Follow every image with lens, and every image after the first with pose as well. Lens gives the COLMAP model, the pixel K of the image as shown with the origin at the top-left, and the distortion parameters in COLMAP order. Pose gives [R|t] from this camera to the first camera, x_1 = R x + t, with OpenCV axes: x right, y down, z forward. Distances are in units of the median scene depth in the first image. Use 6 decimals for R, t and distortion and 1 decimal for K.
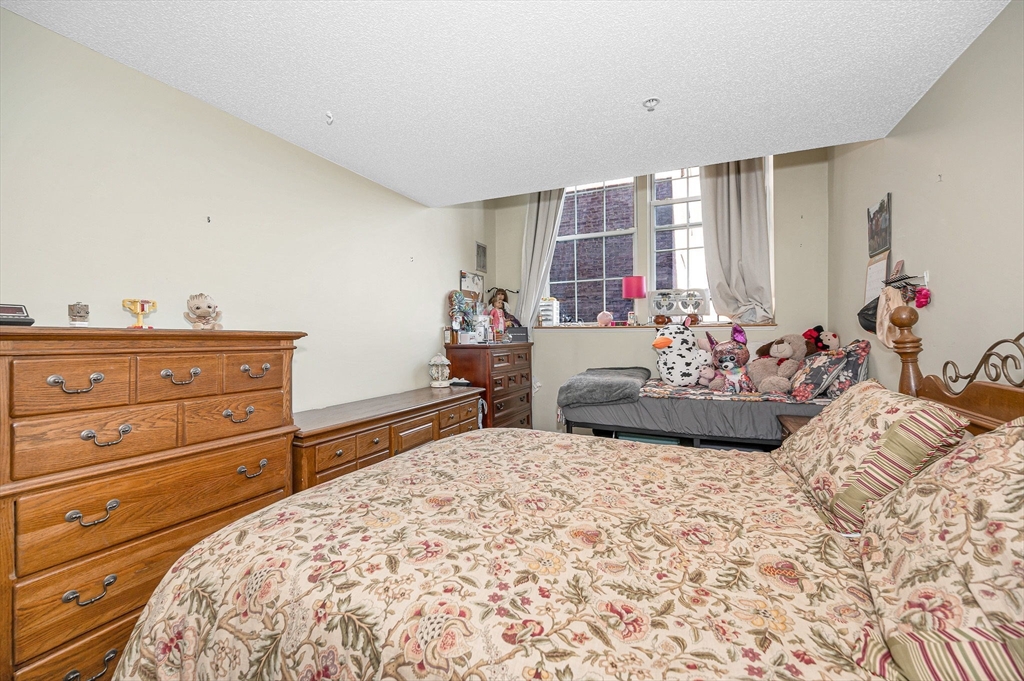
lens RADIAL K [[405.5, 0, 517.9], [0, 405.5, 331.8], [0, 0, 1]] dist [-0.000418, 0.000067]
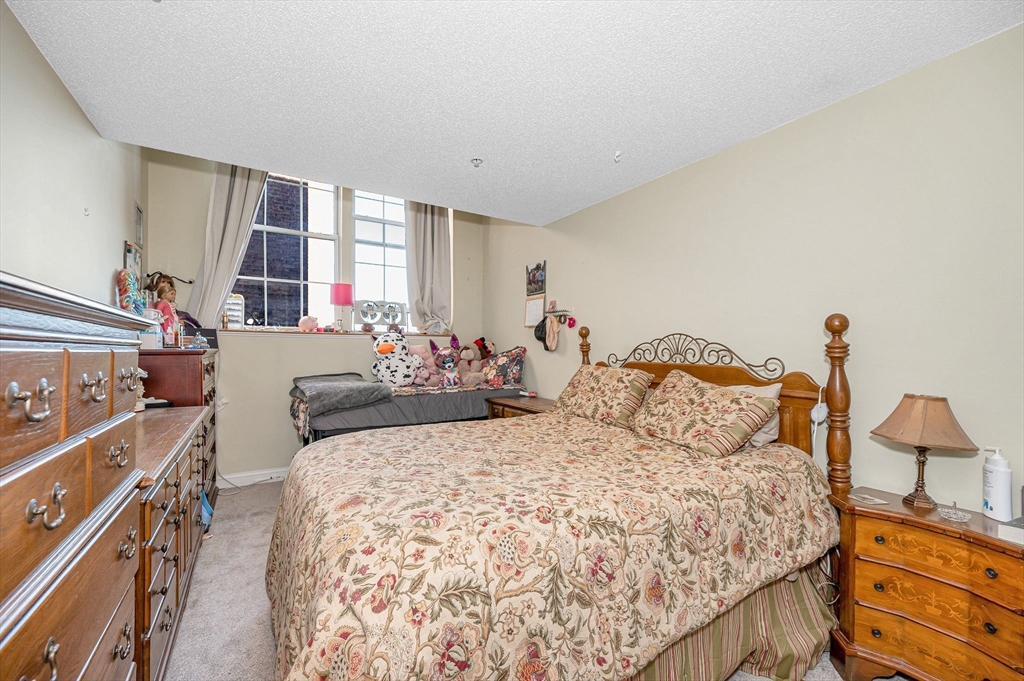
lens RADIAL K [[410.2, 0, 512.1], [0, 410.2, 335.2], [0, 0, 1]] dist [-0.001322, 0.000022]
pose [[0.559188, 0.034128, 0.828338, -0.455913], [-0.016148, 0.999411, -0.030276, 0.022540], [-0.828883, 0.003554, 0.559410, 0.107207]]
